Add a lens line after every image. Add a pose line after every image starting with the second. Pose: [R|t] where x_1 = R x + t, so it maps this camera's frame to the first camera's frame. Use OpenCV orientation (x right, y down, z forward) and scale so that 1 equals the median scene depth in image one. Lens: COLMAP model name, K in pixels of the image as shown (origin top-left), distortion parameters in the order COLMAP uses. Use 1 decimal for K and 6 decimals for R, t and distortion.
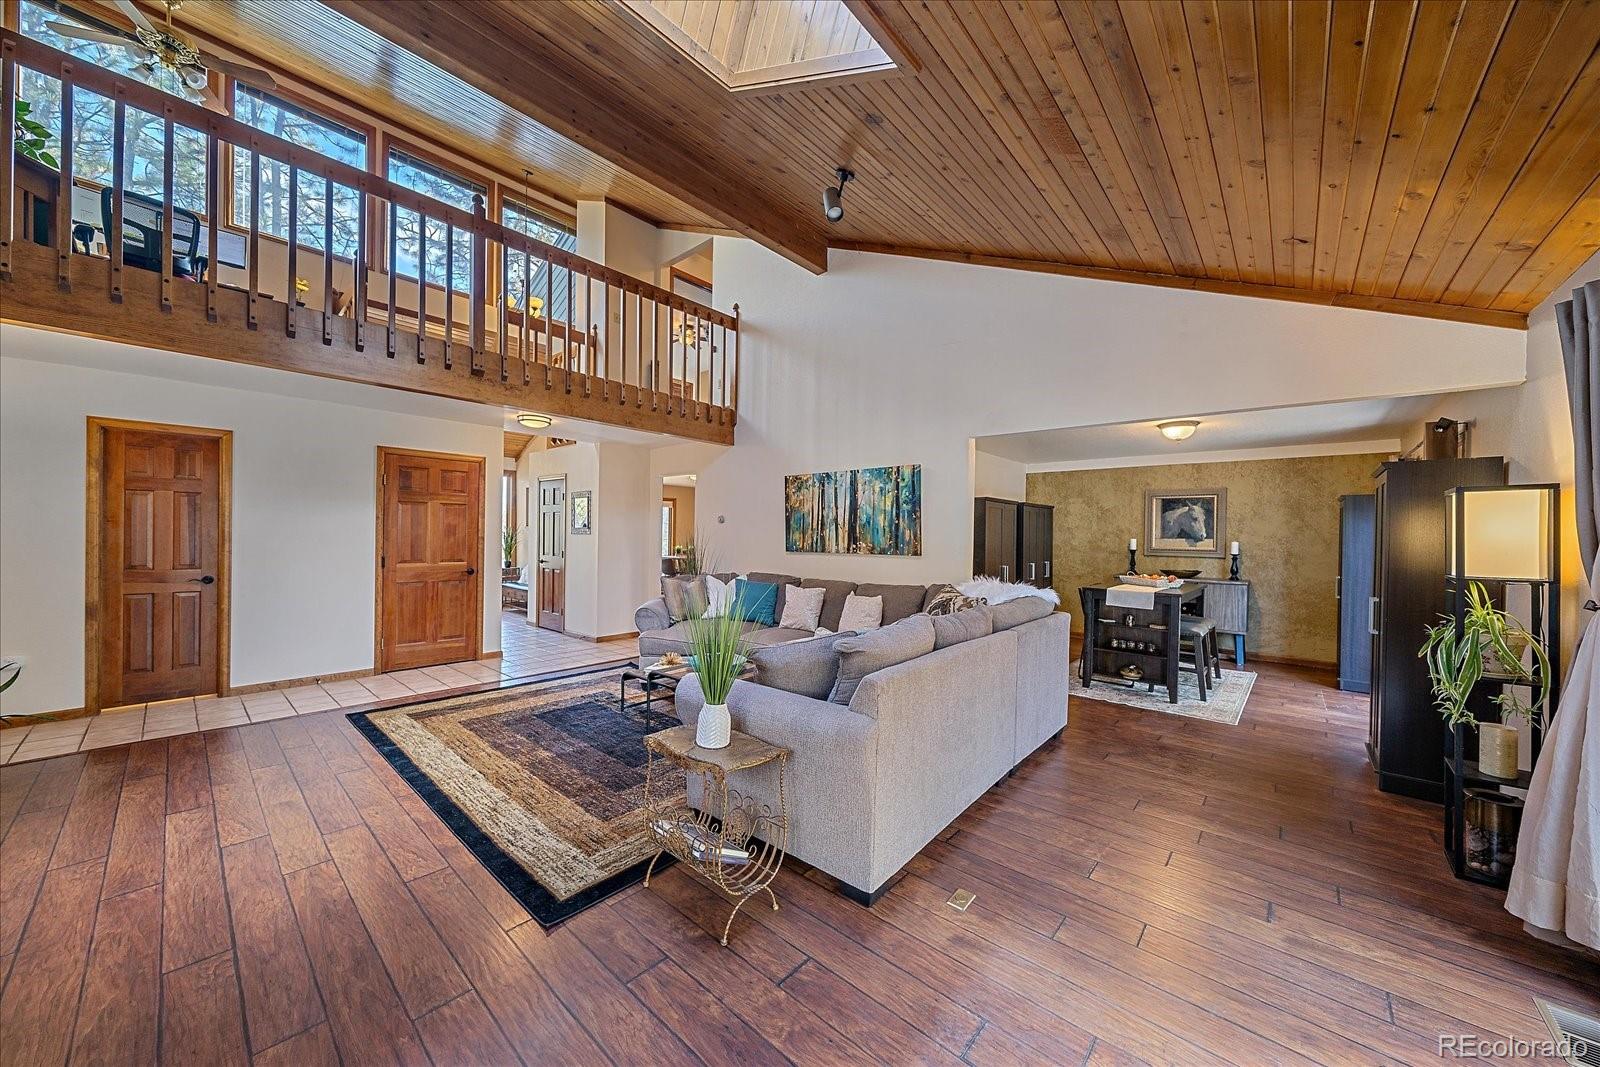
lens RADIAL K [[550.7, 0, 798.7], [0, 550.7, 542.2], [0, 0, 1]] dist [-0.006780, 0.000192]
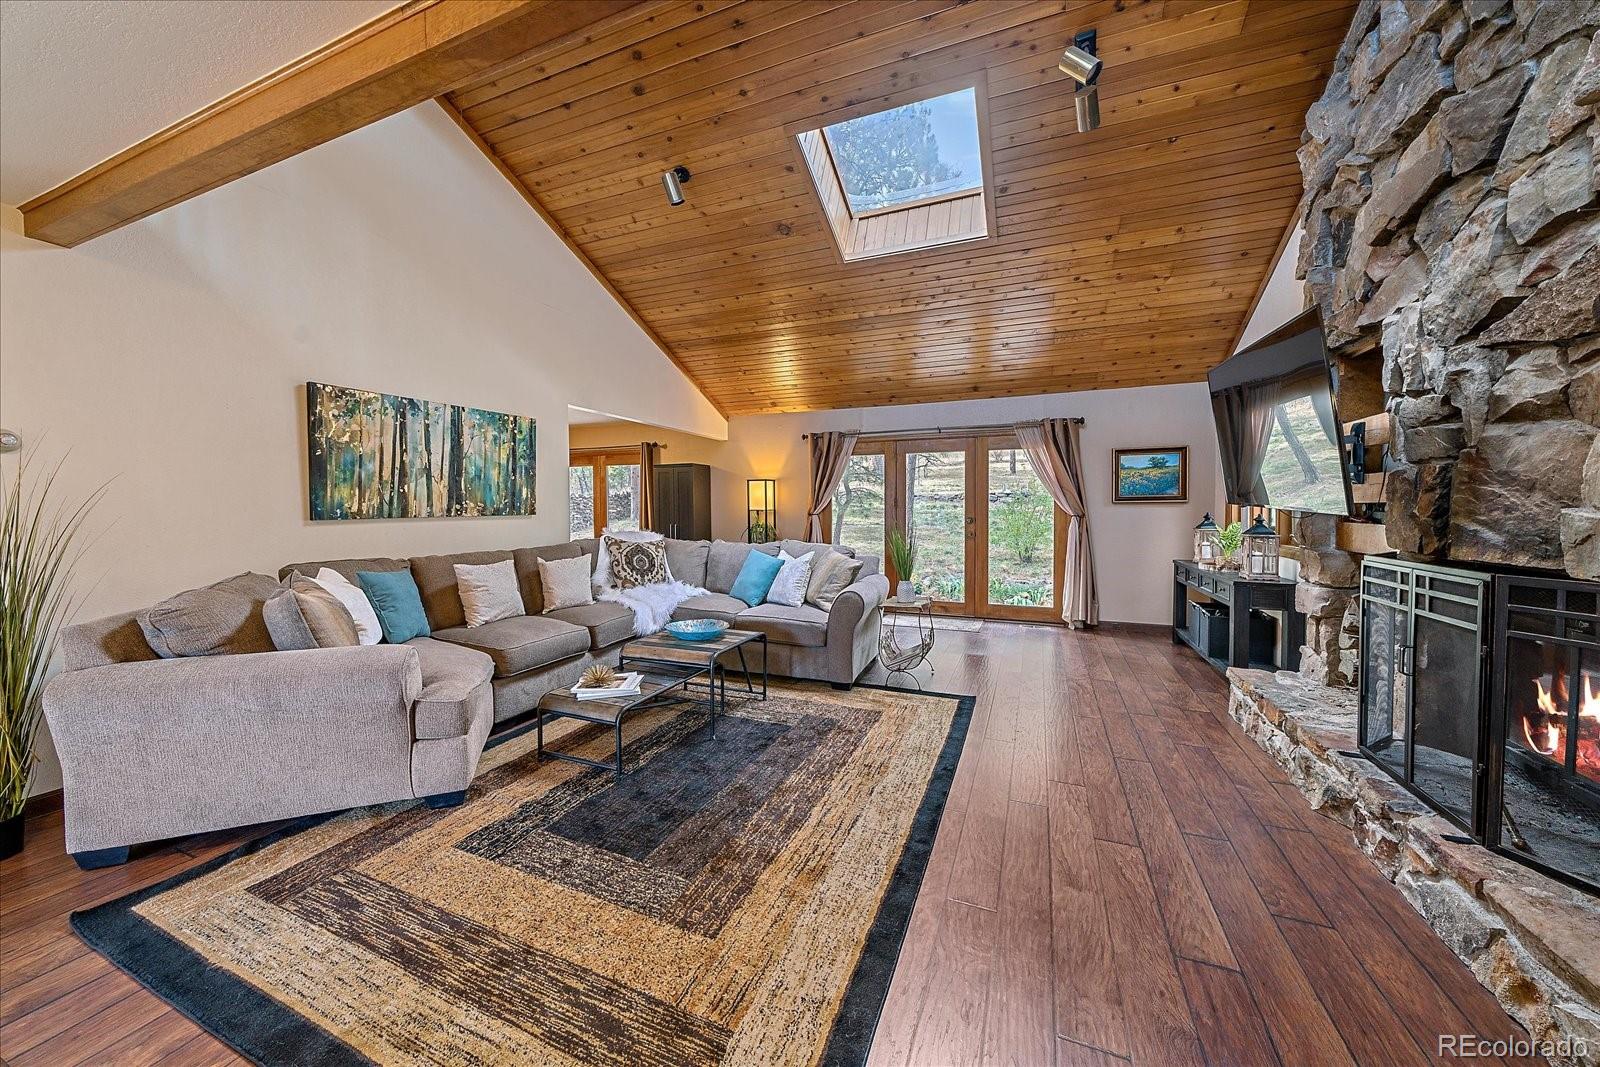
lens RADIAL K [[550.7, 0, 782.4], [0, 550.7, 527.7], [0, 0, 1]] dist [-0.006780, 0.000192]
pose [[-0.276490, -0.052787, 0.959566, -0.772227], [0.007210, 0.998348, 0.056998, -0.004010], [-0.960990, 0.022677, -0.275653, 0.802307]]
